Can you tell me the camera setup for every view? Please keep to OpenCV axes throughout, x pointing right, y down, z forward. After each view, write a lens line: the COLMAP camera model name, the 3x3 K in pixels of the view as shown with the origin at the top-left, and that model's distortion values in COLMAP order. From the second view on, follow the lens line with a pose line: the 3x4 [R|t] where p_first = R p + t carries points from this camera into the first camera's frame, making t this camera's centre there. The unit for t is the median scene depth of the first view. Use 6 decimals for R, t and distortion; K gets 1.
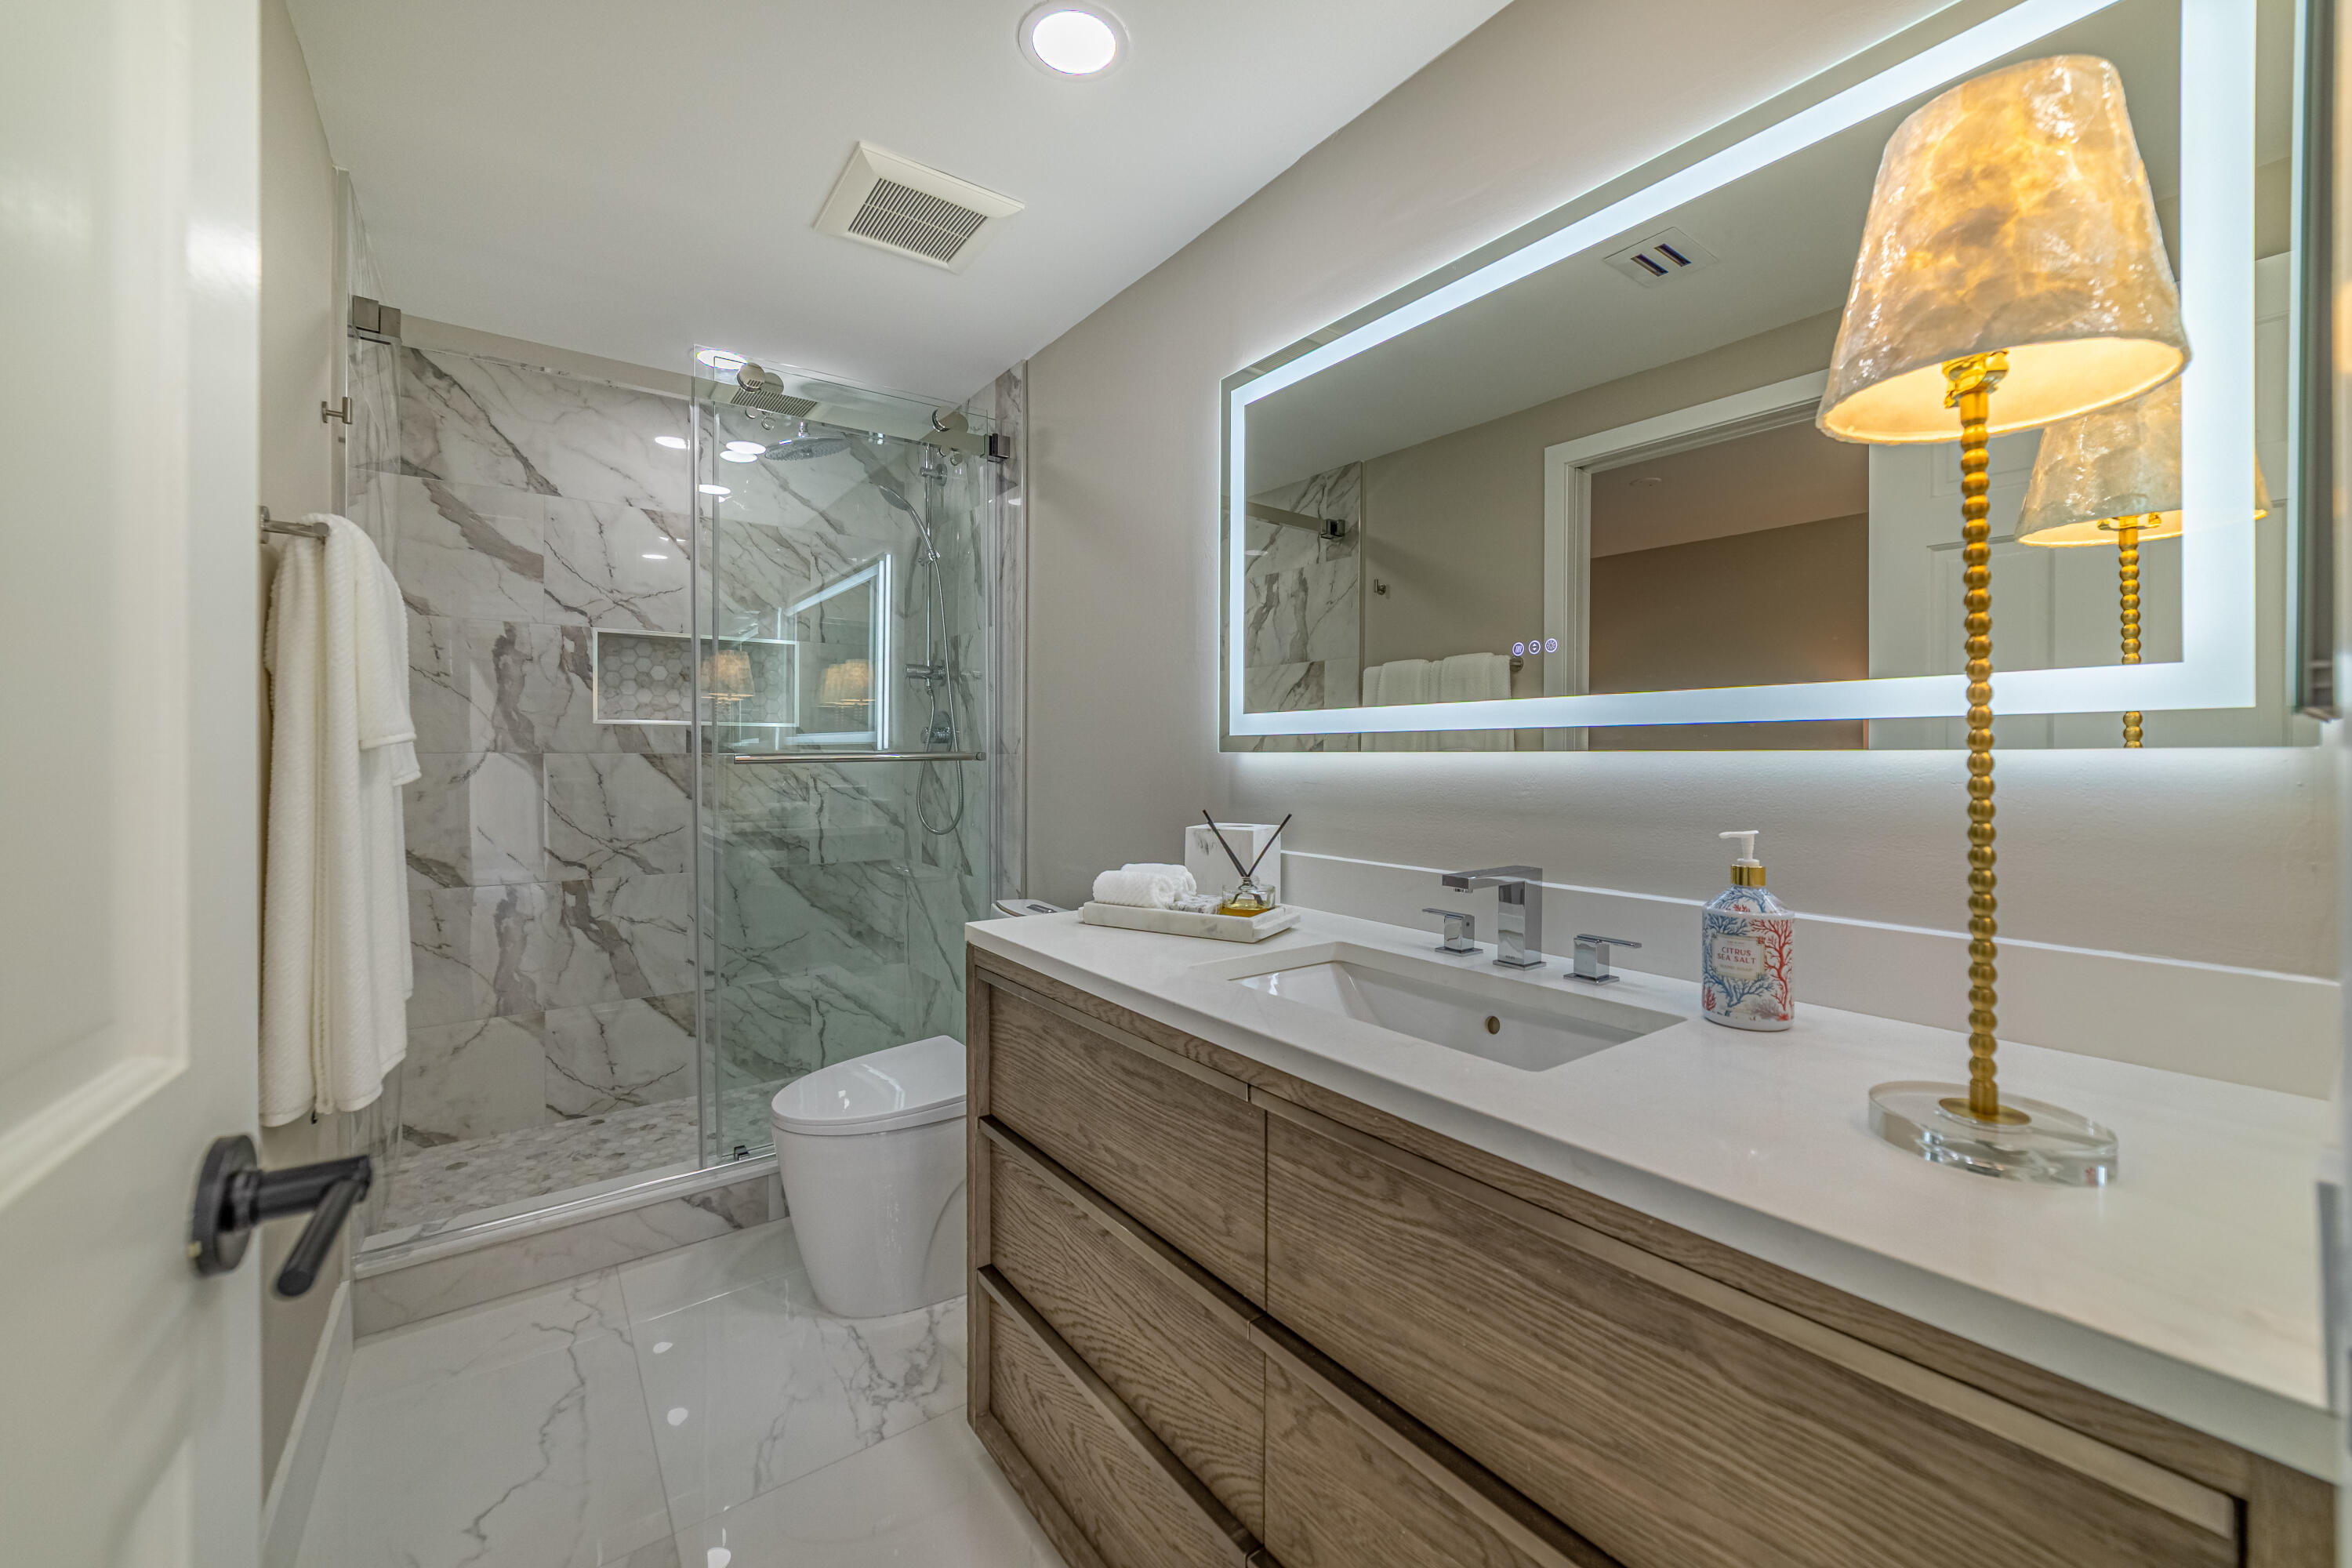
lens RADIAL K [[913.3, 0, 1142.5], [0, 913.3, 760.4], [0, 0, 1]] dist [-0.015632, 0.004070]
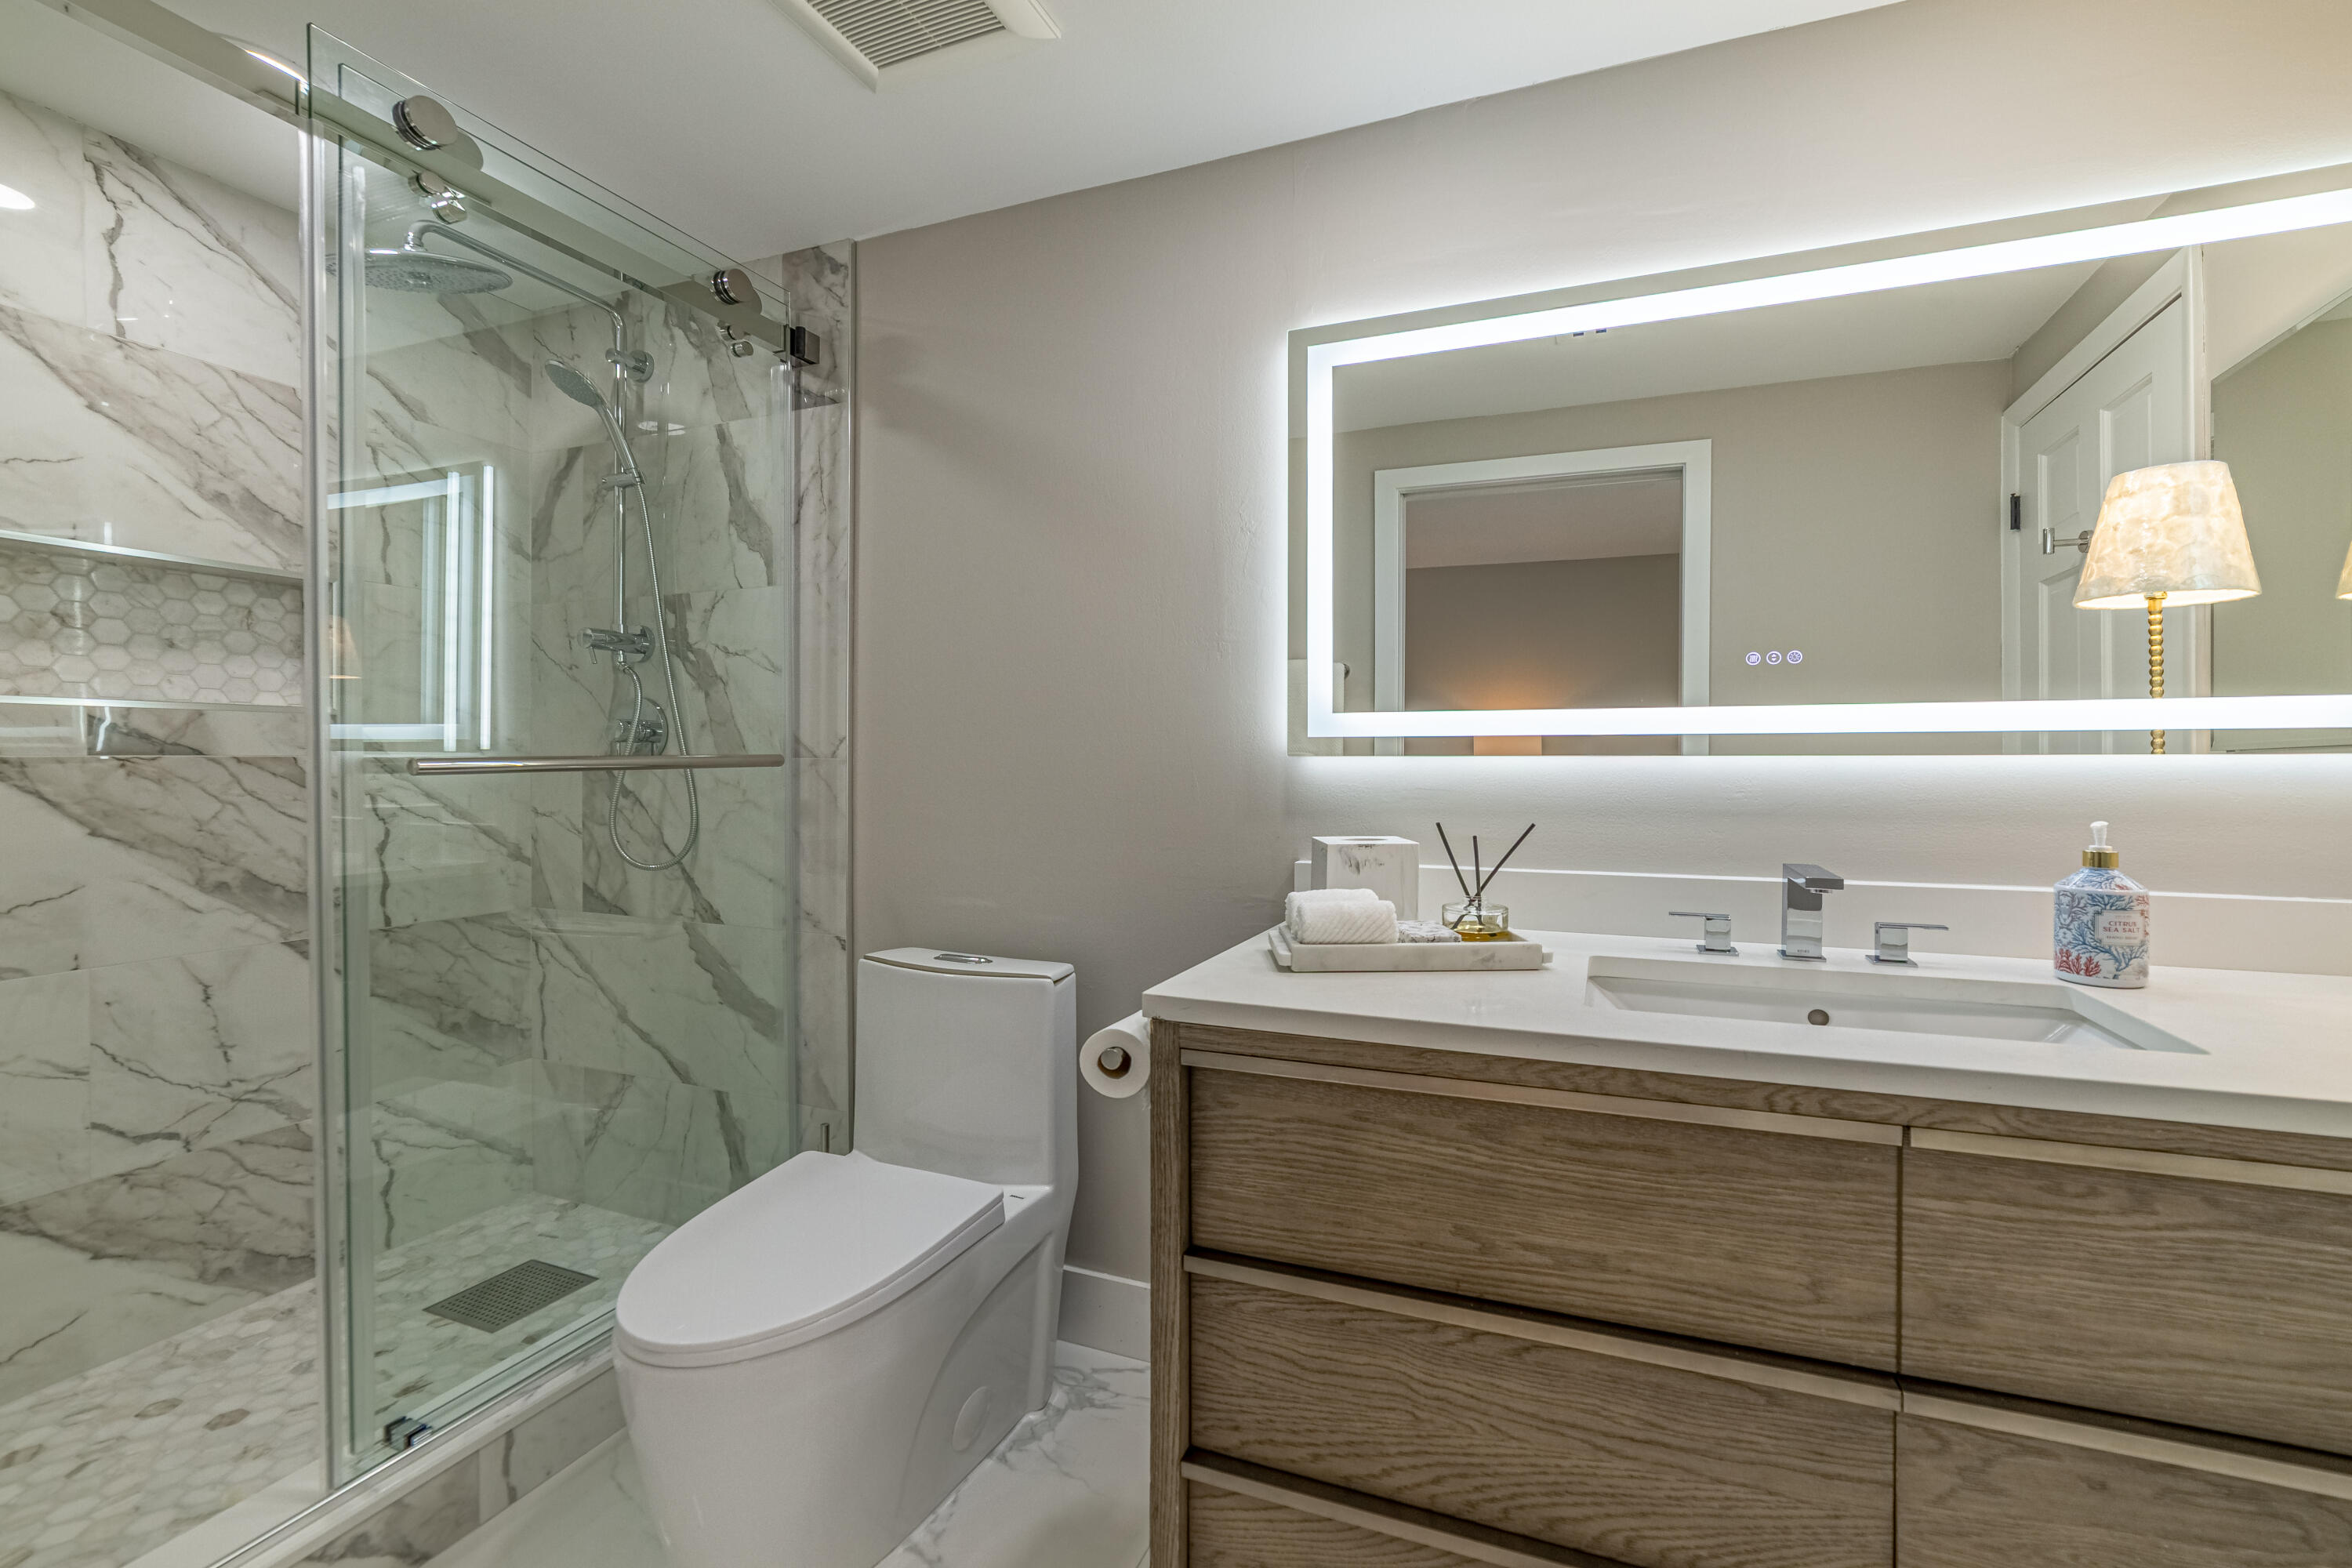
lens RADIAL K [[913.3, 0, 1198.1], [0, 913.3, 763.0], [0, 0, 1]] dist [-0.015632, 0.004070]
pose [[0.833620, -0.001973, 0.552335, -0.493561], [0.002956, 0.999995, -0.000889, -0.001180], [-0.552330, 0.002374, 0.833622, 0.332814]]
